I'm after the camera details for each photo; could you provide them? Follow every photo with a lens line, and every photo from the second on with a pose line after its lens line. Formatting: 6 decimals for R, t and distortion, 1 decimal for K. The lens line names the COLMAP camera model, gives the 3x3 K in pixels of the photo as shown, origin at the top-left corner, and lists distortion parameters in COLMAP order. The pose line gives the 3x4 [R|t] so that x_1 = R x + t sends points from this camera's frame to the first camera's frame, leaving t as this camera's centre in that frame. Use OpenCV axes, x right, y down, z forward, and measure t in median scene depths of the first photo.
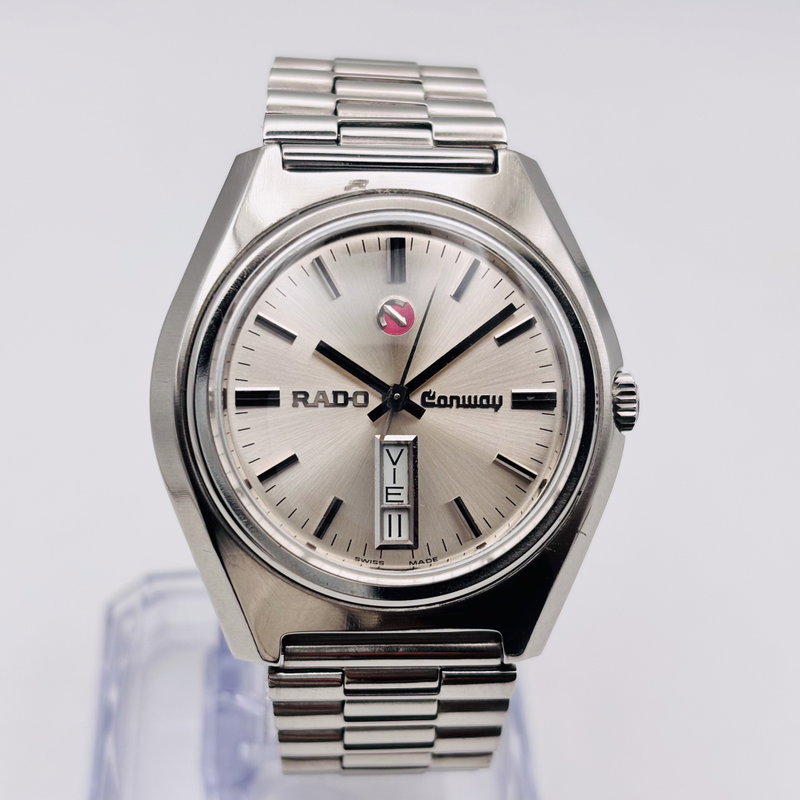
lens RADIAL K [[1657.6, 0, 363.8], [0, 1657.6, 401.4], [0, 0, 1]] dist [0.389510, -0.252907]
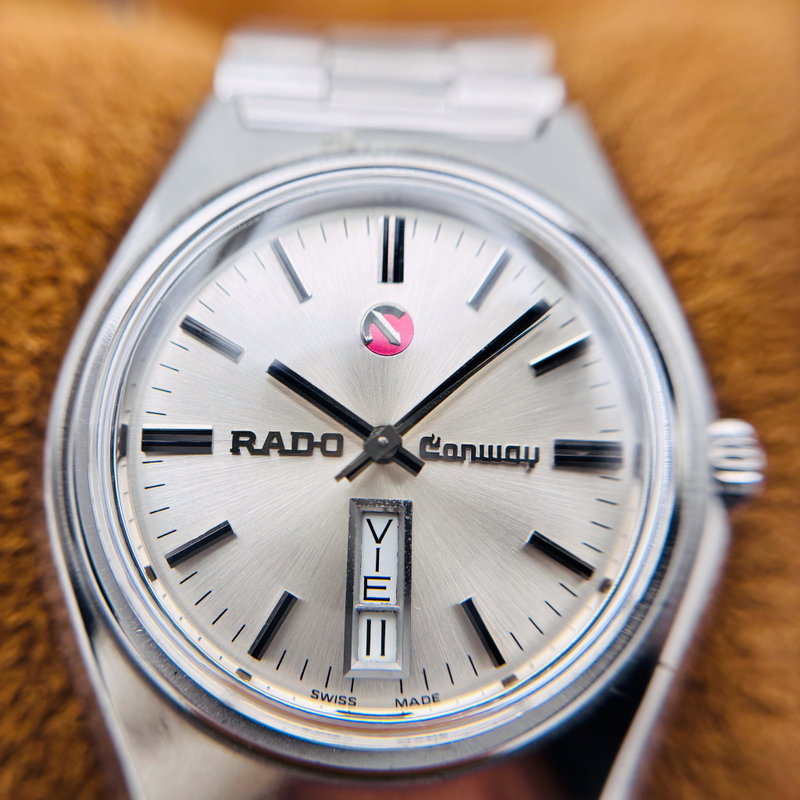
lens RADIAL K [[843.3, 0, 369.0], [0, 843.3, 414.6], [0, 0, 1]] dist [0.495437, -0.000292]
pose [[0.997448, 0.026877, -0.066144, 0.036617], [-0.030240, 0.998272, -0.050383, 0.003172], [0.064676, 0.052254, 0.996537, 0.645482]]
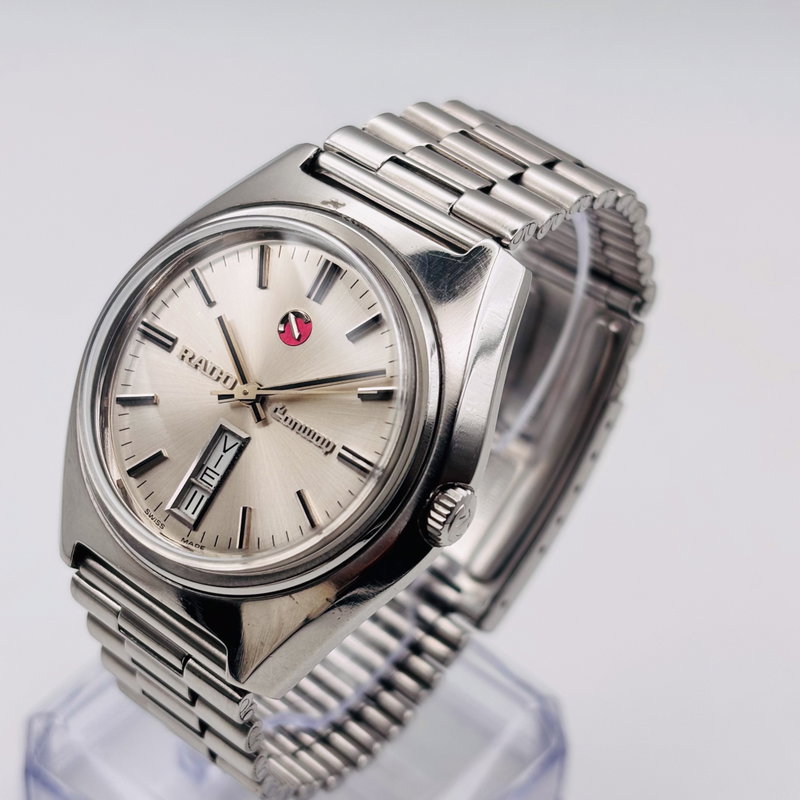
lens RADIAL K [[1657.6, 0, 363.8], [0, 1657.6, 401.4], [0, 0, 1]] dist [0.389510, -0.252907]
pose [[0.731794, 0.447505, -0.514020, 0.605601], [-0.475228, 0.875670, 0.085790, -0.121124], [0.488503, 0.181496, 0.853478, 0.145614]]
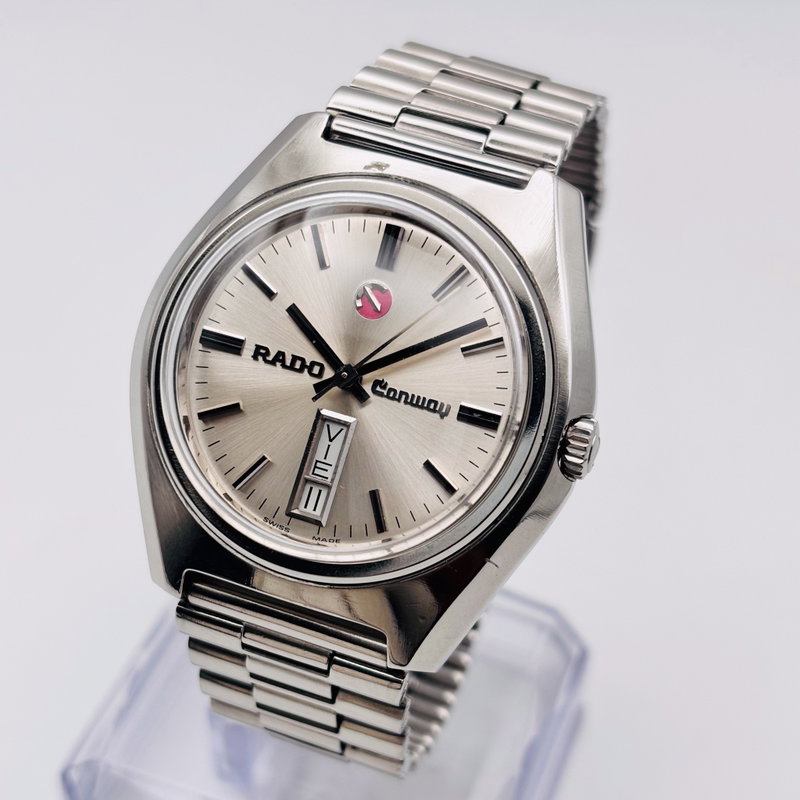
lens RADIAL K [[1657.6, 0, 363.8], [0, 1657.6, 401.4], [0, 0, 1]] dist [0.389510, -0.252907]
pose [[0.913443, 0.268616, -0.305723, 0.339738], [-0.274341, 0.961309, 0.024952, -0.015983], [0.300596, 0.061080, 0.951794, 0.042388]]
